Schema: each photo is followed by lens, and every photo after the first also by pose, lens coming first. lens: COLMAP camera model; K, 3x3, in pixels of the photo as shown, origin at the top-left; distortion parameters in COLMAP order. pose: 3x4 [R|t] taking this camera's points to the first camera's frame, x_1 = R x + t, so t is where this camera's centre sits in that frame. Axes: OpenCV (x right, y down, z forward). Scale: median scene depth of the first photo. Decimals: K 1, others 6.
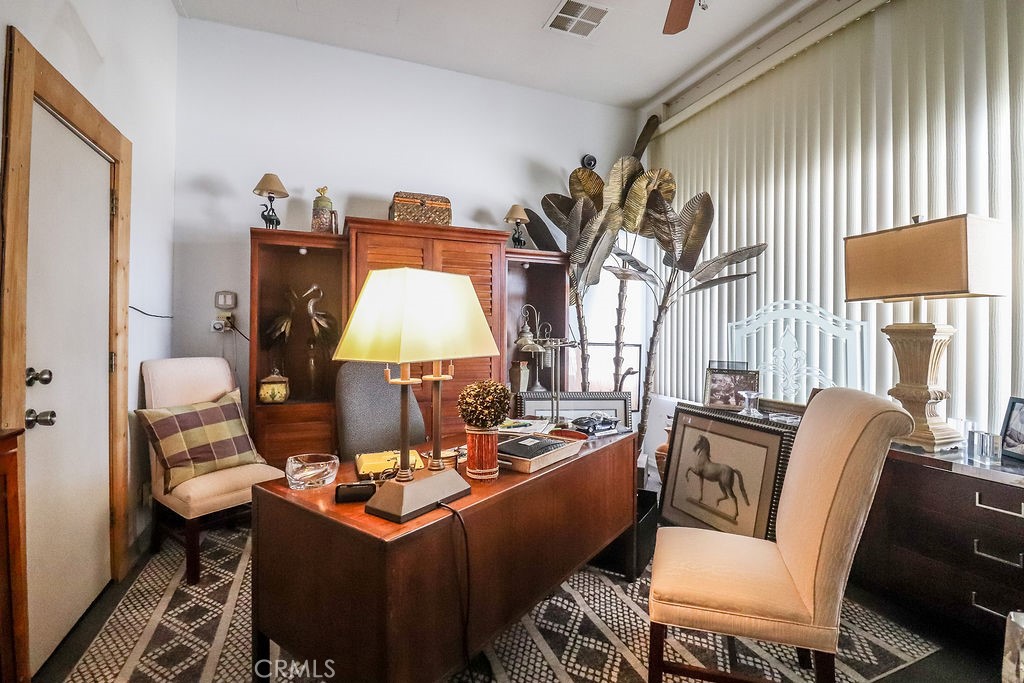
lens RADIAL K [[480.6, 0, 514.3], [0, 480.6, 335.0], [0, 0, 1]] dist [-0.007775, -0.007764]
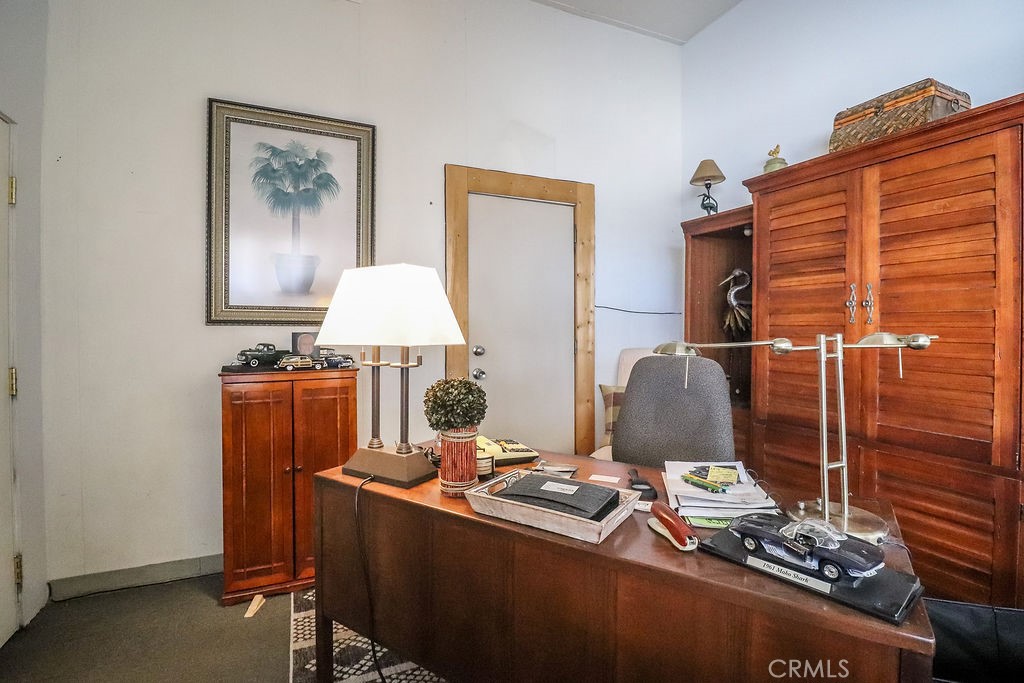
lens RADIAL K [[480.6, 0, 515.9], [0, 480.6, 331.1], [0, 0, 1]] dist [-0.007775, -0.007764]
pose [[0.067008, -0.001104, -0.997752, 0.420048], [-0.010008, 0.999948, -0.001778, 0.011336], [0.997702, 0.010105, 0.066994, 0.556794]]
